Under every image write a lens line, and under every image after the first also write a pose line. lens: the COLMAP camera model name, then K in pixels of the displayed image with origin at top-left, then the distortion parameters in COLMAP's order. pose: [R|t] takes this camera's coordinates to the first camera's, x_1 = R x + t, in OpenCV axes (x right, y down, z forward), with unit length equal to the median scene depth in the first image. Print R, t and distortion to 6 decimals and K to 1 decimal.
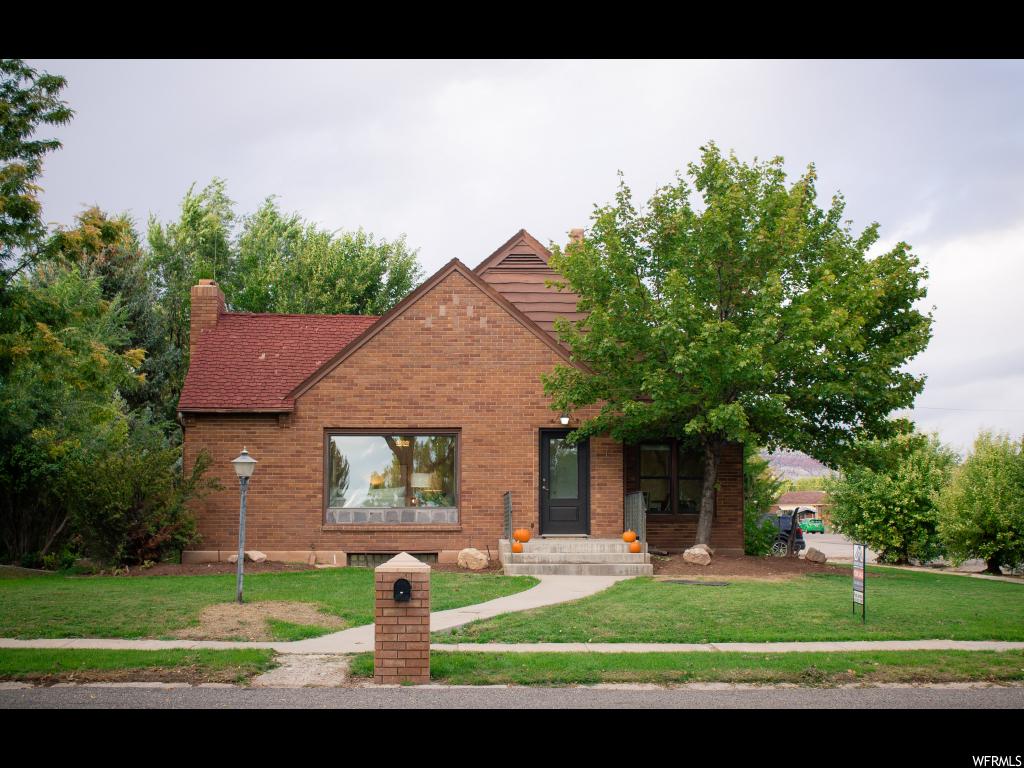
lens RADIAL K [[1100.2, 0, 512.0], [0, 1100.2, 384.0], [0, 0, 1]] dist [-0.119450, 0.202159]
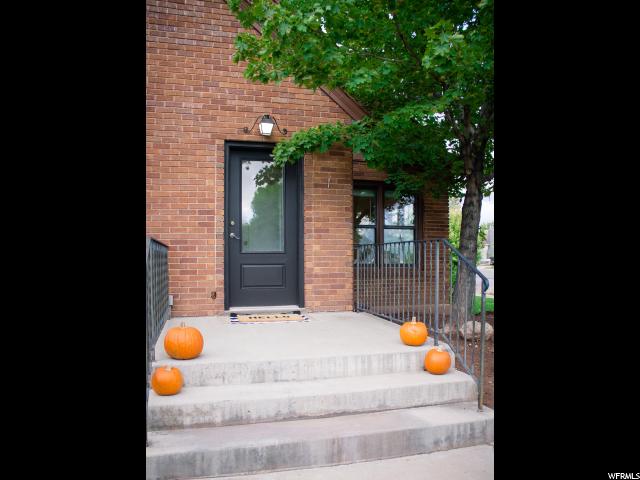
lens RADIAL K [[548.0, 0, 308.4], [0, 548.0, 247.7], [0, 0, 1]] dist [-0.103201, 0.013777]
pose [[0.985153, -0.002491, 0.171659, 0.018200], [-0.015104, 0.994760, 0.101120, 0.069827], [-0.171011, -0.102211, 0.979953, 0.689624]]
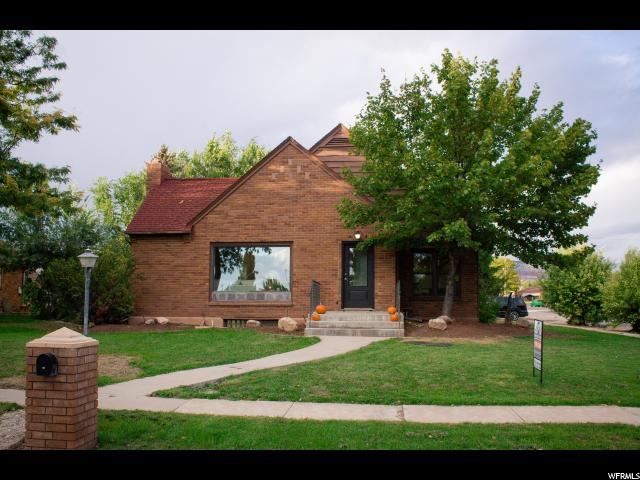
lens RADIAL K [[548.0, 0, 308.4], [0, 548.0, 247.7], [0, 0, 1]] dist [-0.103201, 0.013777]
pose [[0.991406, -0.006902, -0.130639, 0.081245], [0.010669, 0.999547, 0.028158, 0.026705], [0.130385, -0.029310, 0.991030, 0.213403]]
